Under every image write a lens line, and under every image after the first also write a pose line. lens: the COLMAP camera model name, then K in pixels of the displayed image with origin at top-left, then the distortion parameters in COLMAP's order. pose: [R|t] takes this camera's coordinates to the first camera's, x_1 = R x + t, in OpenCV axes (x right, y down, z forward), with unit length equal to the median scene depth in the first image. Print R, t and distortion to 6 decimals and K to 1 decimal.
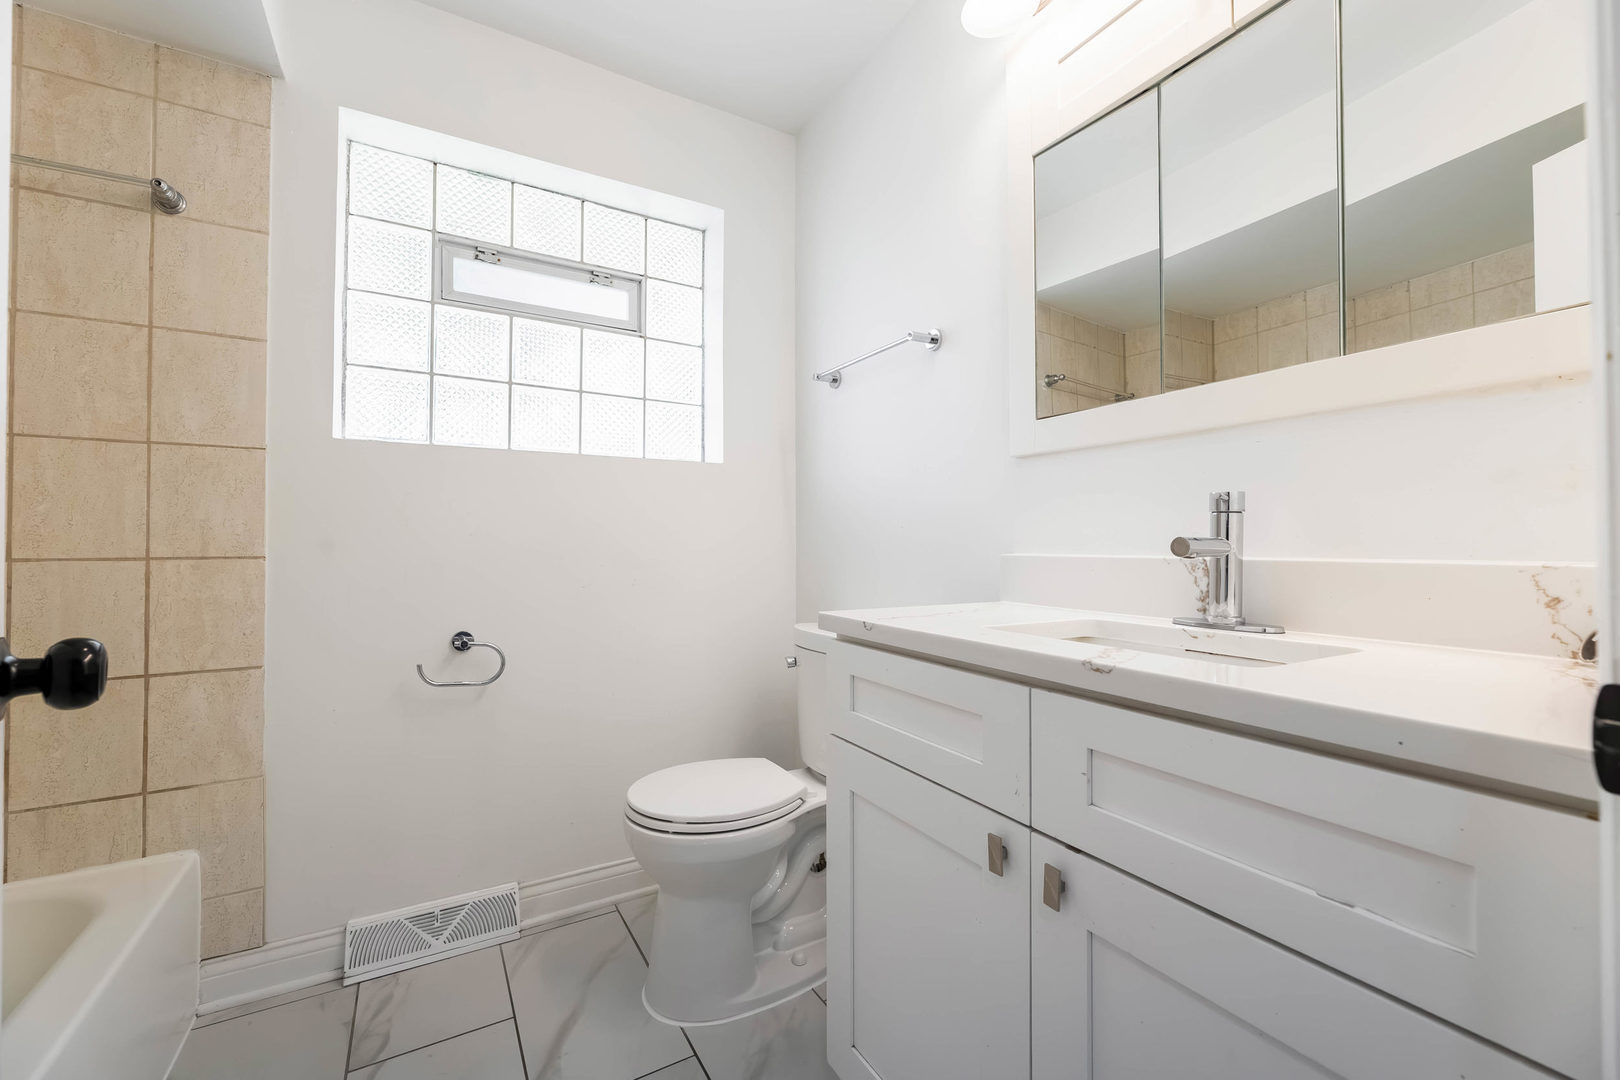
lens RADIAL K [[660.1, 0, 809.2], [0, 660.1, 540.0], [0, 0, 1]] dist [-0.001557, -0.000124]
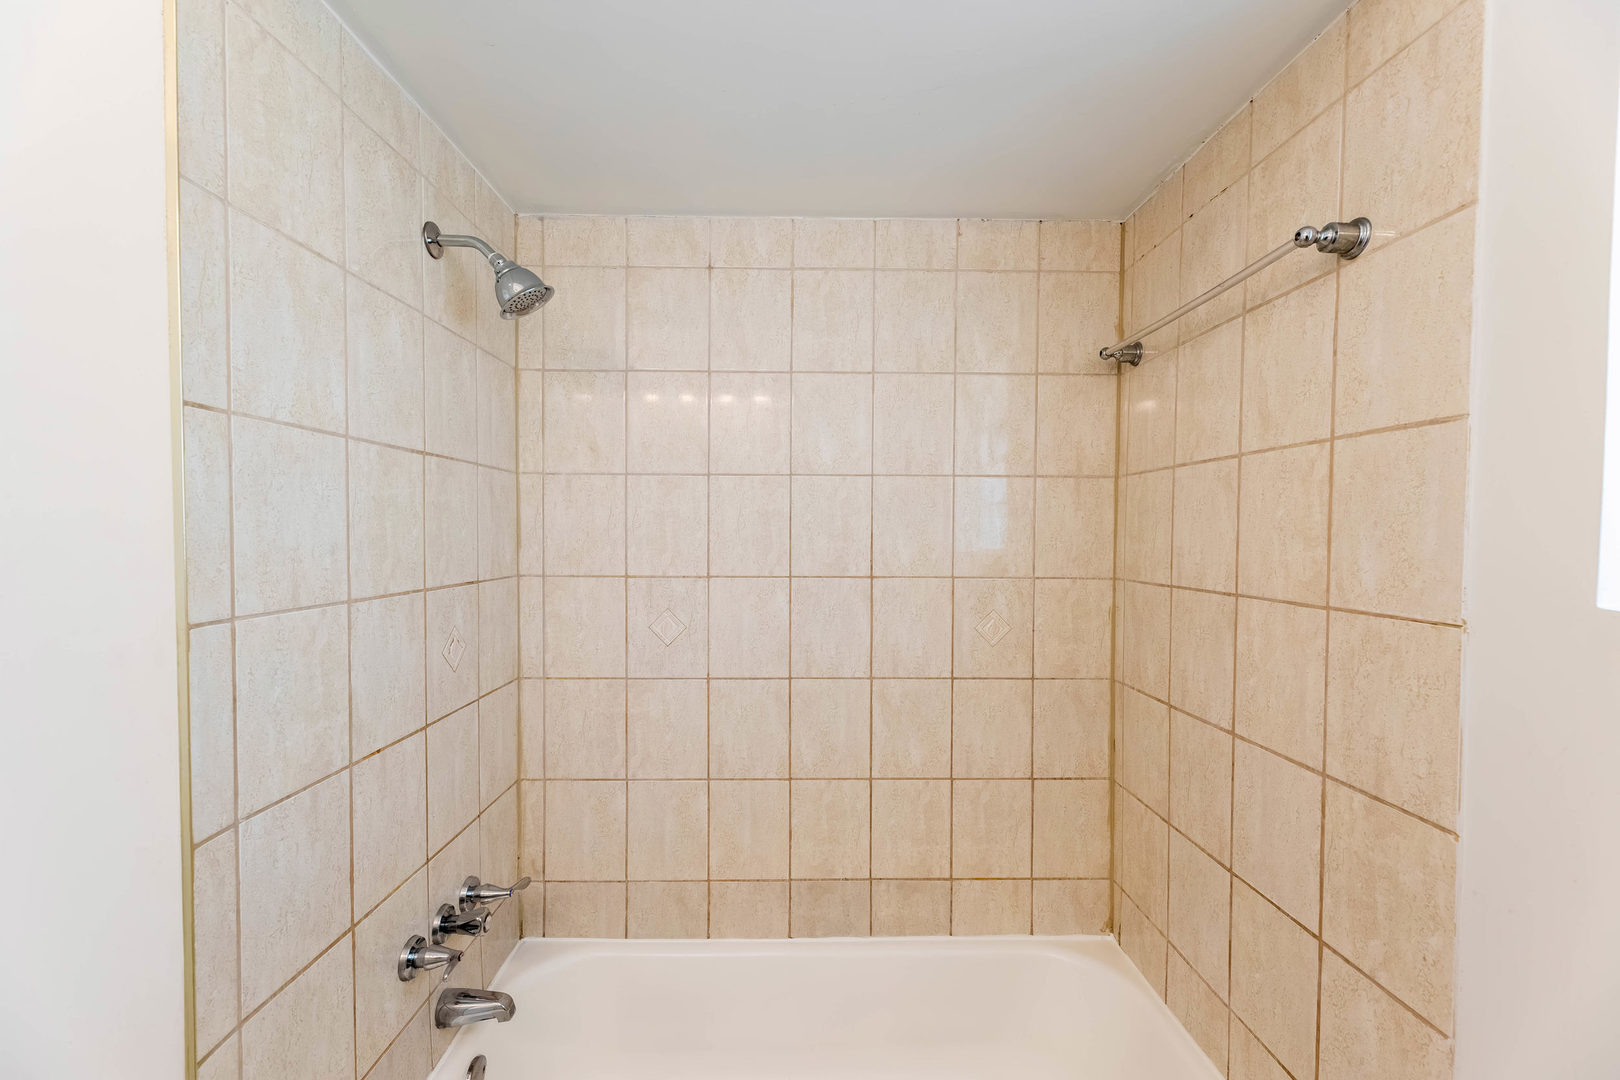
lens RADIAL K [[660.1, 0, 809.8], [0, 660.1, 544.8], [0, 0, 1]] dist [-0.001557, -0.000124]
pose [[-0.493935, 0.019148, -0.869288, -0.132975], [0.006396, 0.999810, 0.018388, -0.228929], [0.869475, 0.003522, -0.493964, 0.862761]]
